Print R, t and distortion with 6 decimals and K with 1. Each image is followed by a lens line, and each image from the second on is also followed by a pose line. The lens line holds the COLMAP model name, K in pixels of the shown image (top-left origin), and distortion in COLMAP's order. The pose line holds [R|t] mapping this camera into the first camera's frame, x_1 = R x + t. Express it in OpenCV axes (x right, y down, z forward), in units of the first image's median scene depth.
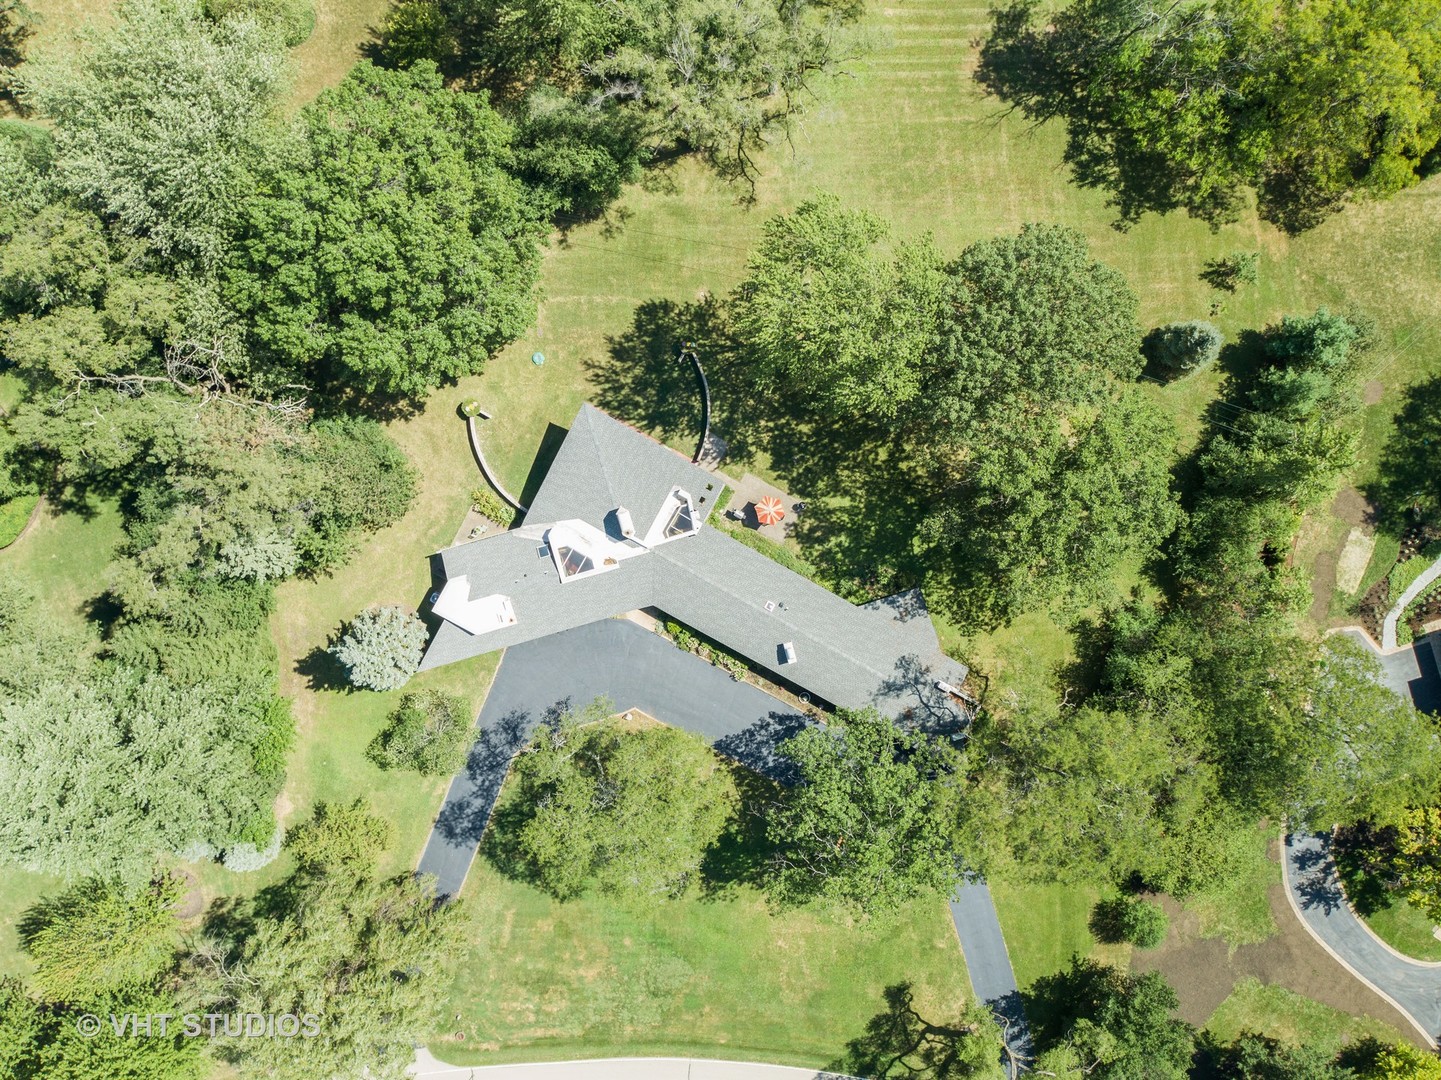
lens RADIAL K [[1098.9, 0, 720.5], [0, 1098.9, 540.0], [0, 0, 1]] dist [-0.011001, -0.000992]
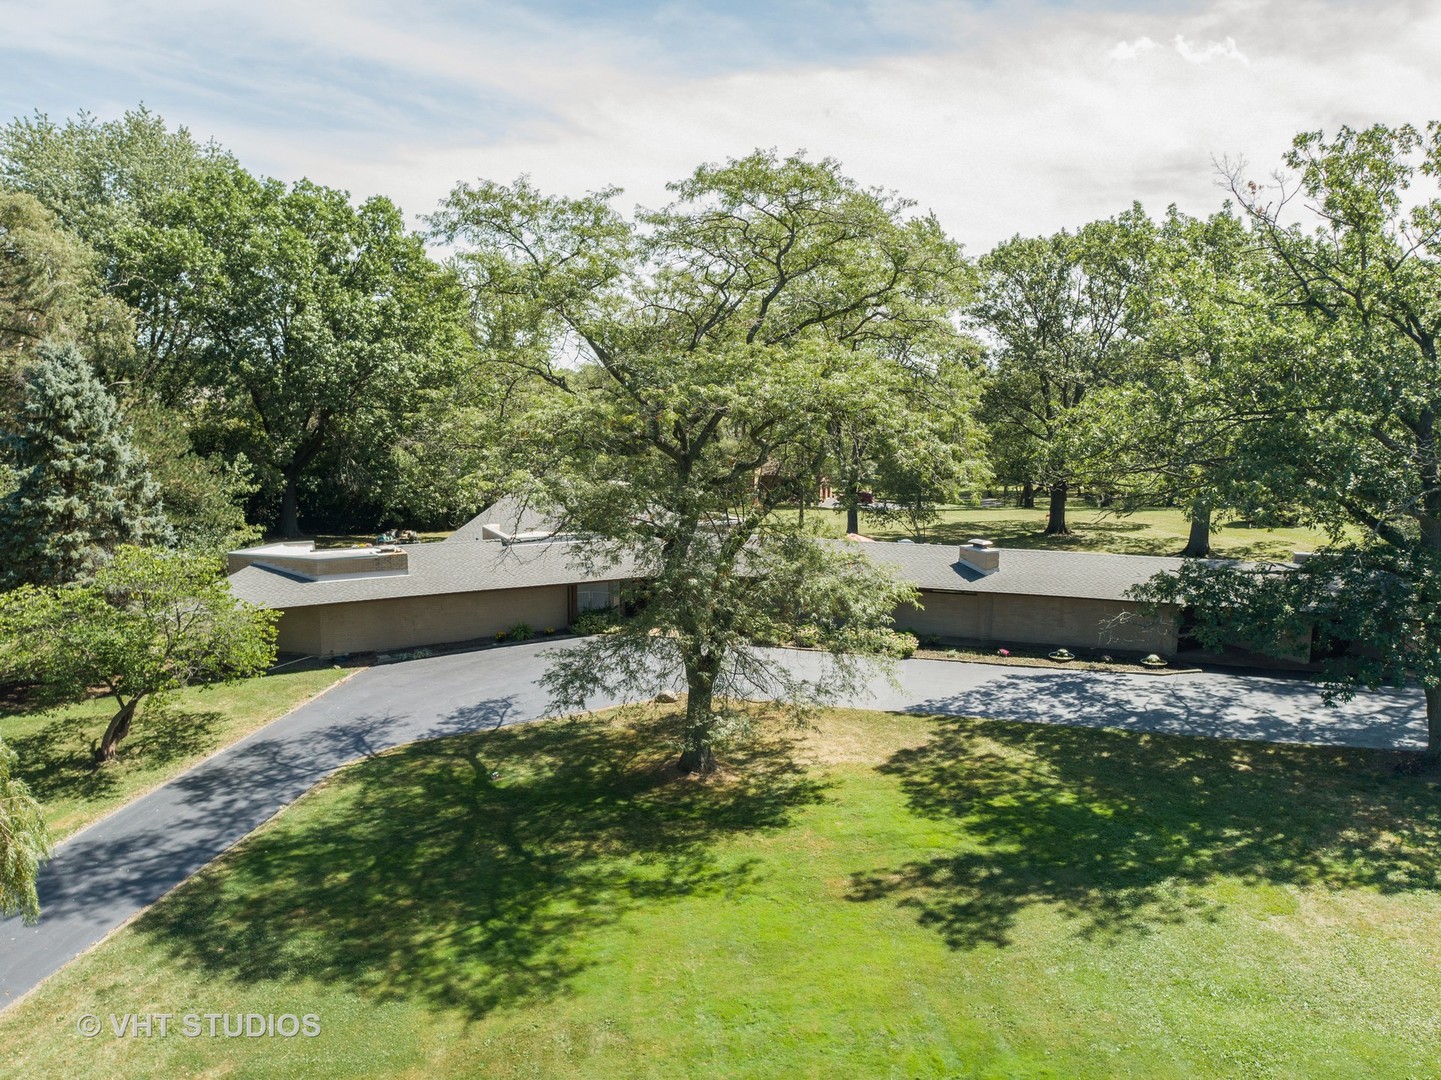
lens RADIAL K [[1098.9, 0, 720.5], [0, 1098.9, 540.0], [0, 0, 1]] dist [-0.011001, -0.000992]
pose [[0.982523, -0.046629, 0.180204, -0.133976], [0.184802, 0.128548, -0.974332, 0.535270], [0.022267, 0.990606, 0.134918, 0.892750]]
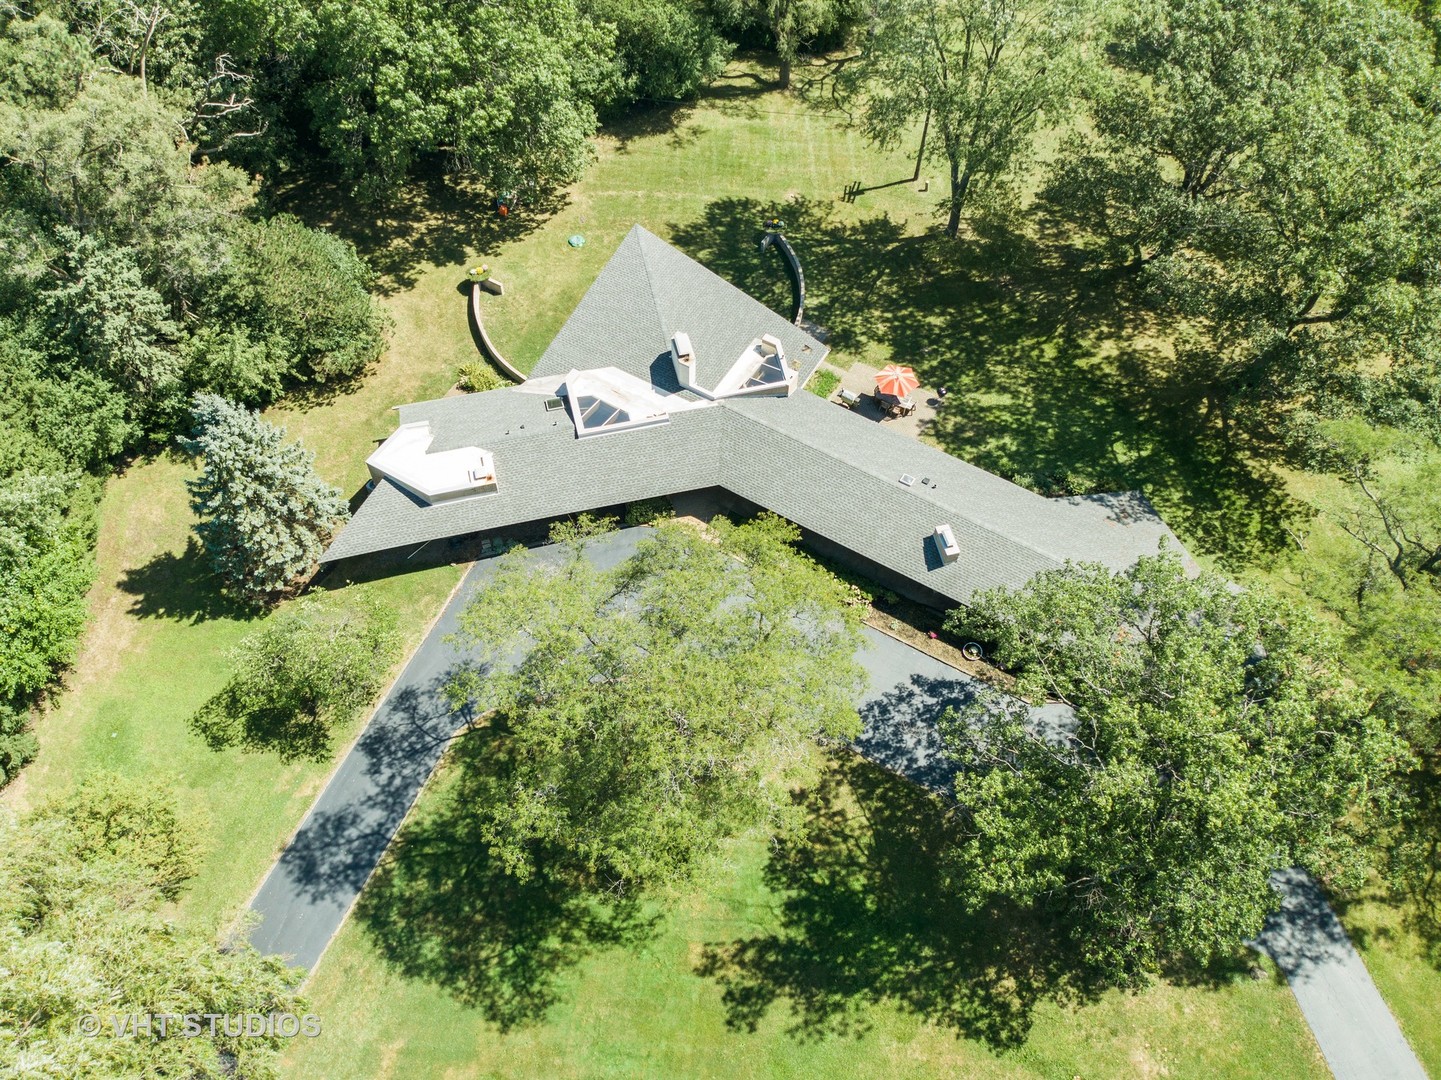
lens RADIAL K [[1098.9, 0, 720.5], [0, 1098.9, 540.0], [0, 0, 1]] dist [-0.011001, -0.000992]
pose [[0.999502, 0.022896, -0.021727, -0.044928], [-0.031190, 0.822098, -0.568491, 0.427763], [0.004845, 0.568886, 0.822402, 0.490654]]
